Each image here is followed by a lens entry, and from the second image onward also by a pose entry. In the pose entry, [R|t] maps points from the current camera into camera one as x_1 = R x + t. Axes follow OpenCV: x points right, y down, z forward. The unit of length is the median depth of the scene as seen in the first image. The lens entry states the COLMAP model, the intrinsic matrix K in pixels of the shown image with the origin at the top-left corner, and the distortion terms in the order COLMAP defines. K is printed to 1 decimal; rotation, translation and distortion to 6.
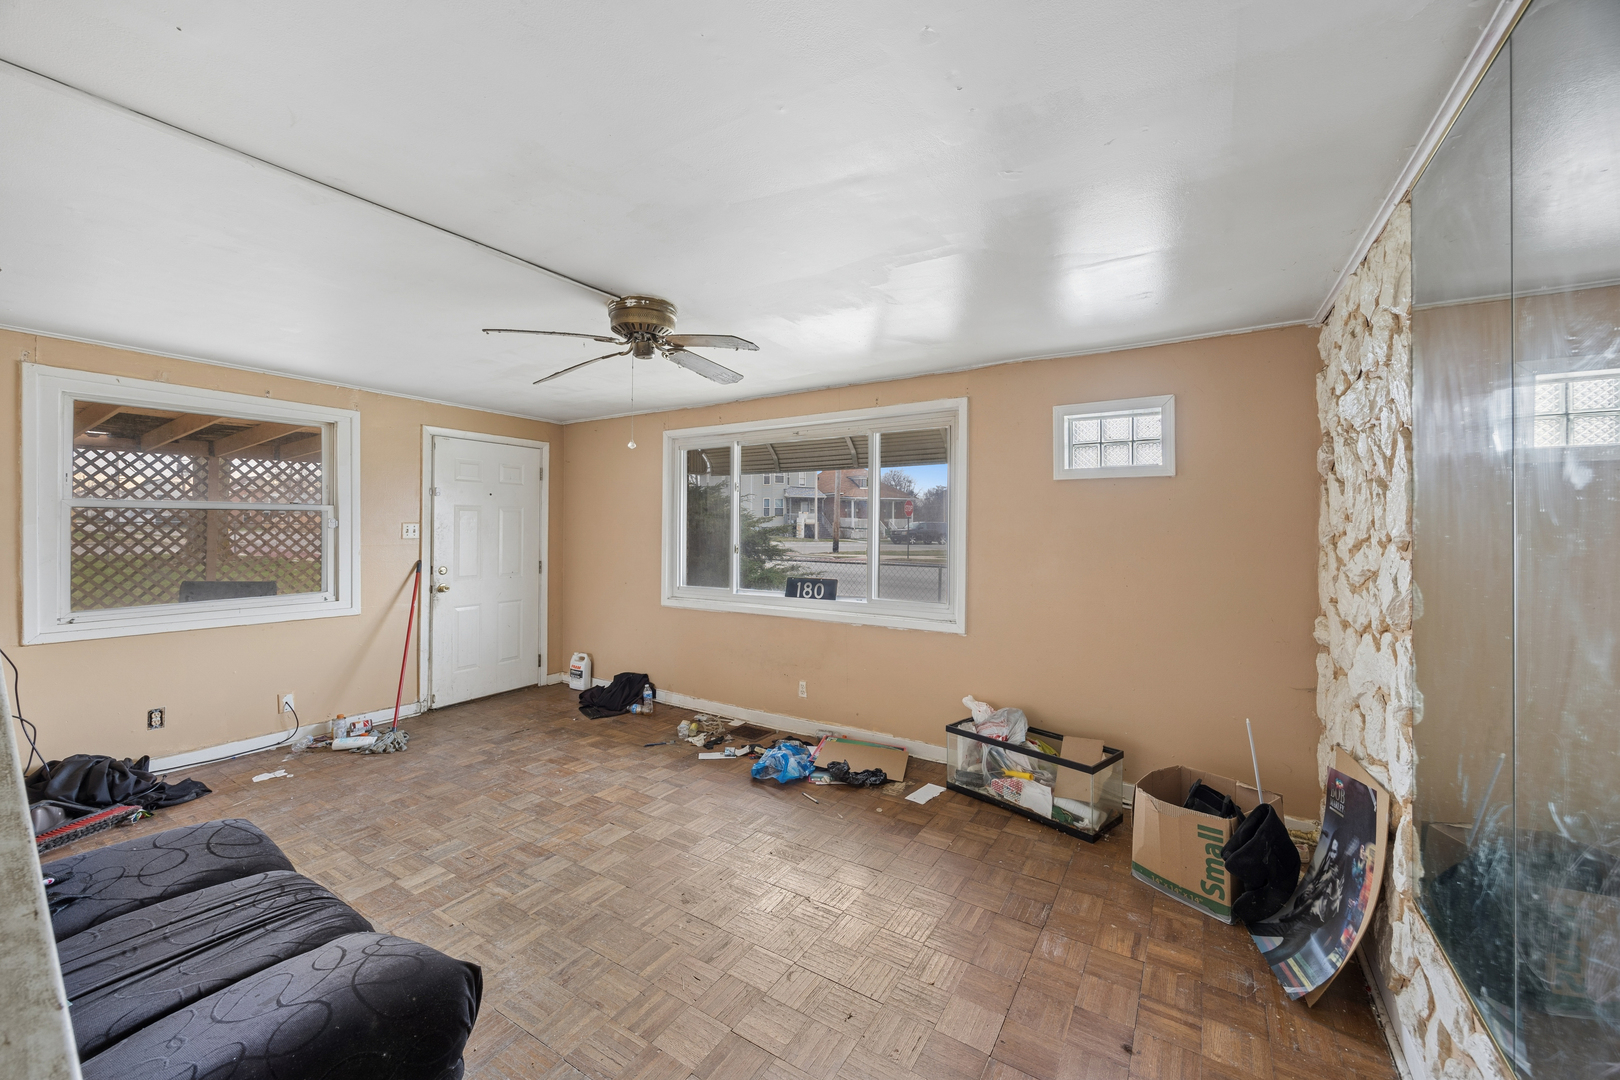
lens RADIAL K [[623.6, 0, 822.4], [0, 623.6, 510.5], [0, 0, 1]] dist [-0.003864, -0.000352]
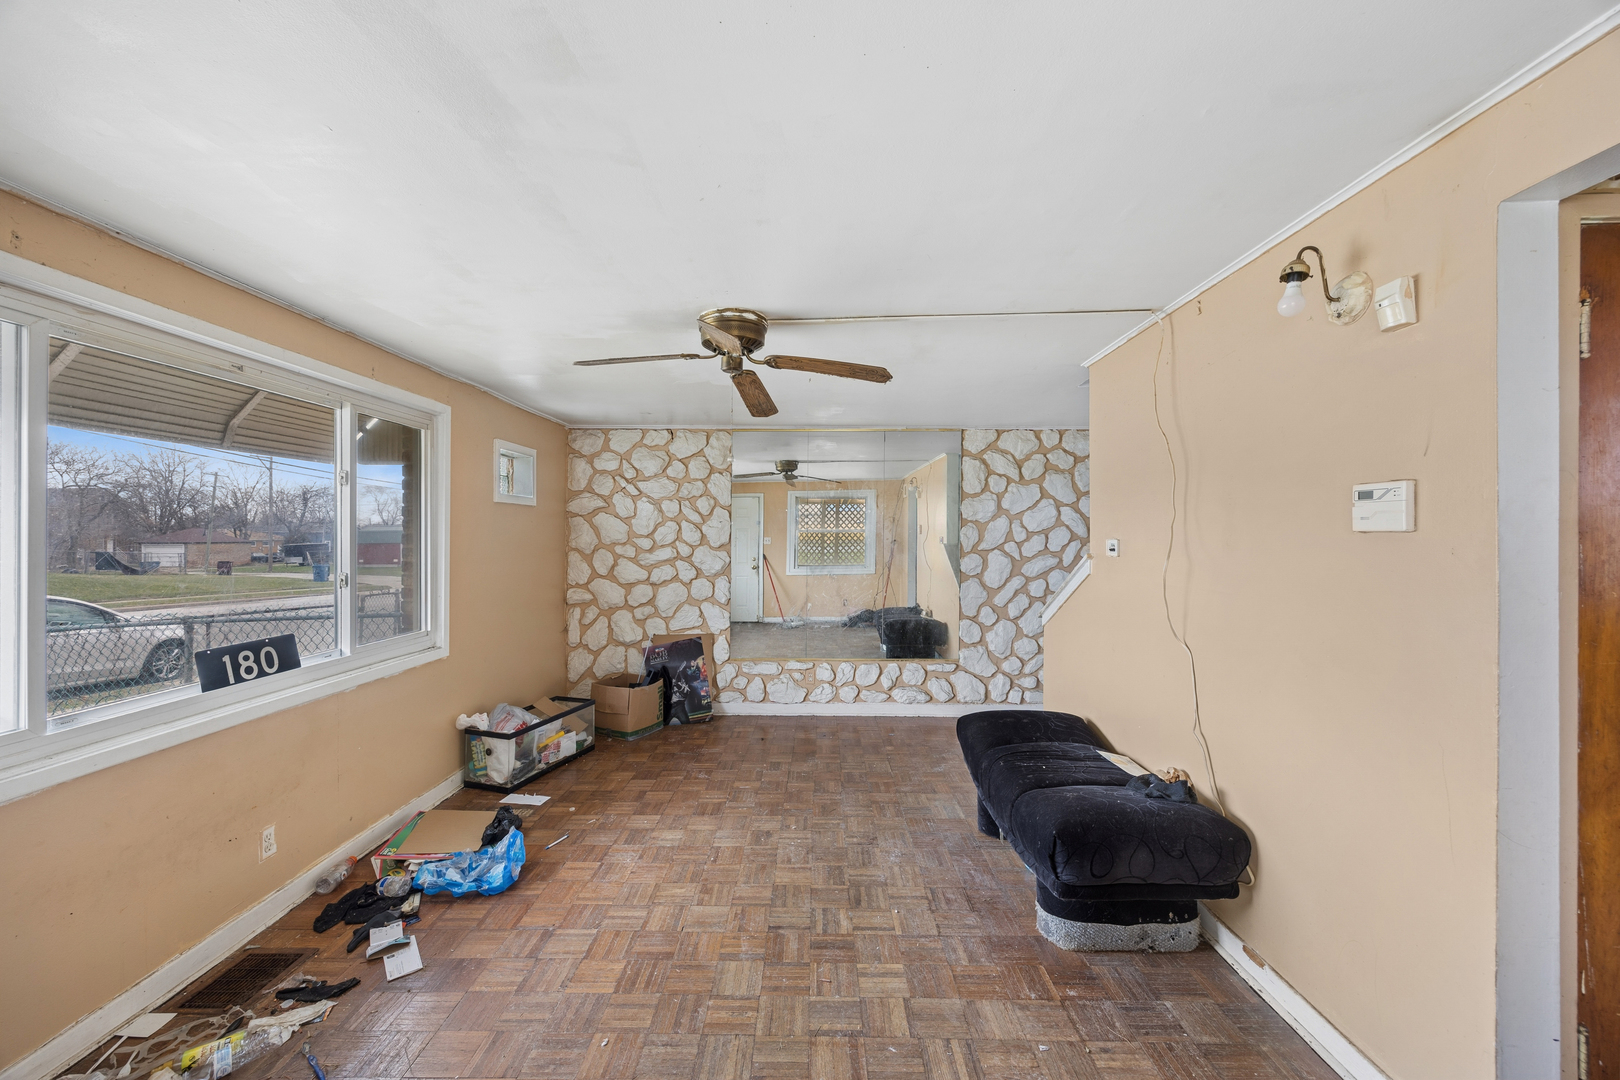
lens RADIAL K [[623.6, 0, 803.2], [0, 623.6, 533.6], [0, 0, 1]] dist [-0.003864, -0.000352]
pose [[-0.504126, 0.001859, 0.863628, -0.763206], [-0.018044, 0.999757, -0.012685, 0.012503], [-0.863441, -0.021978, -0.503970, 0.895940]]
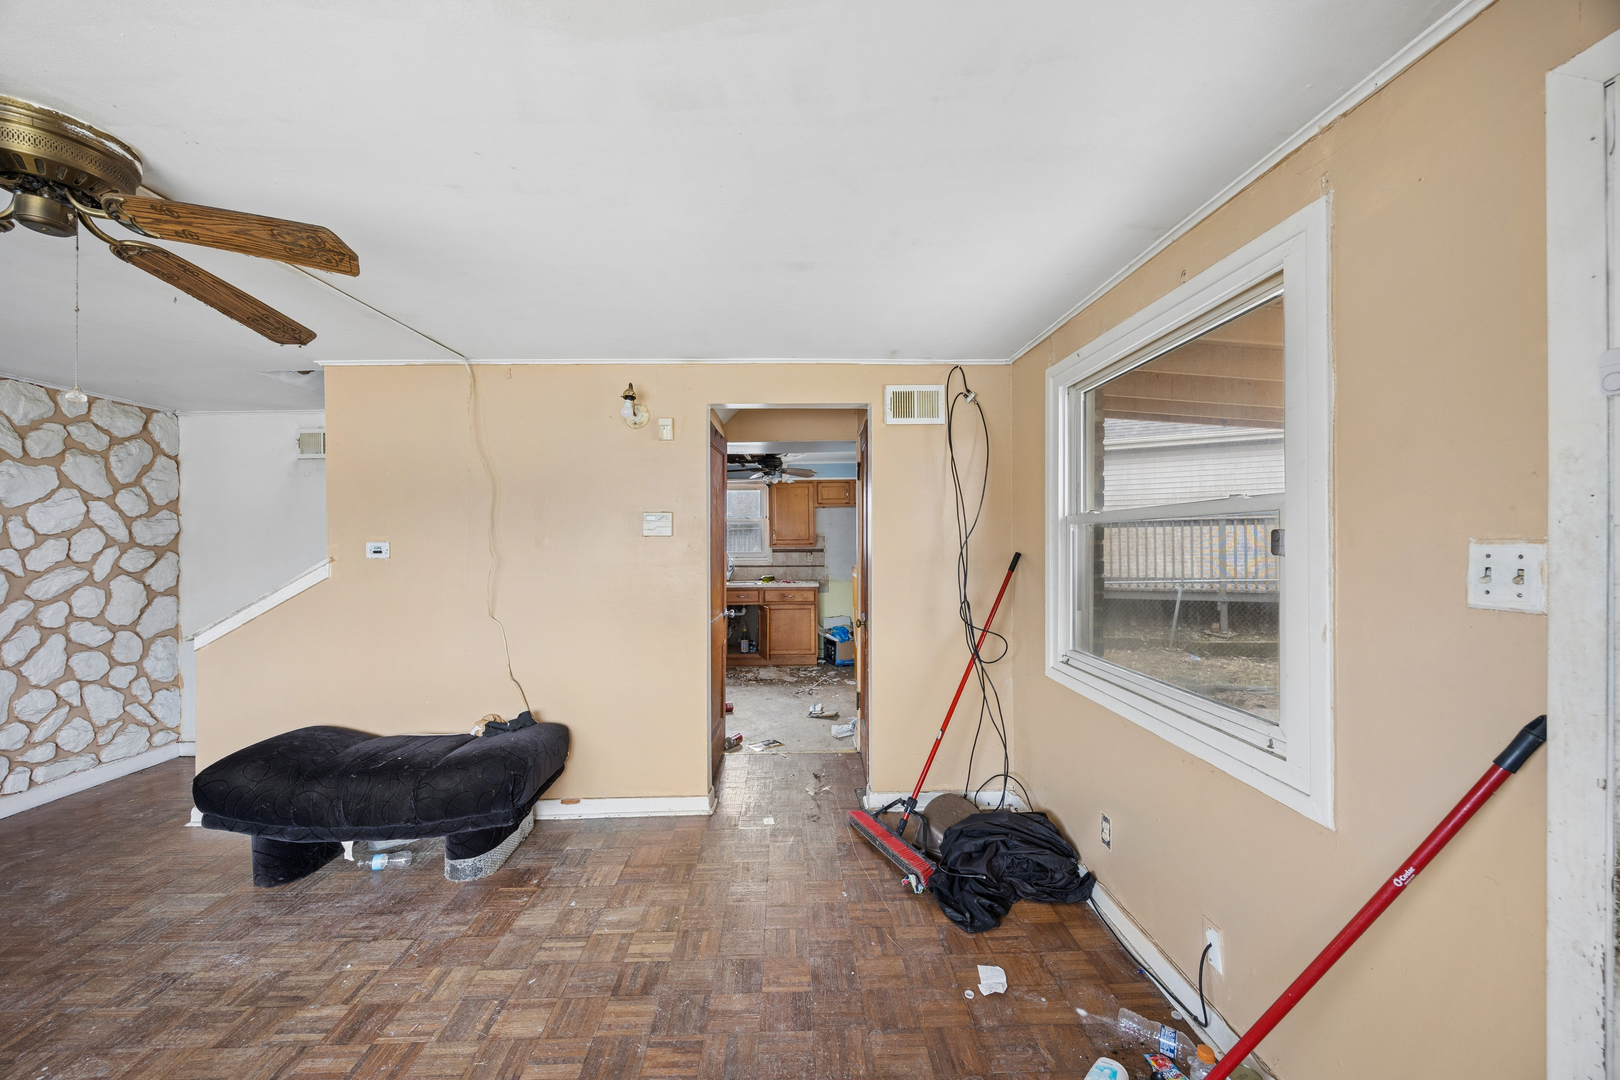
lens RADIAL K [[623.6, 0, 804.2], [0, 623.6, 543.9], [0, 0, 1]] dist [-0.003864, -0.000352]
pose [[-0.828940, 0.002160, -0.559333, -0.340336], [0.013091, 0.999794, -0.015541, 0.024143], [0.559184, -0.020204, -0.828797, 1.148571]]
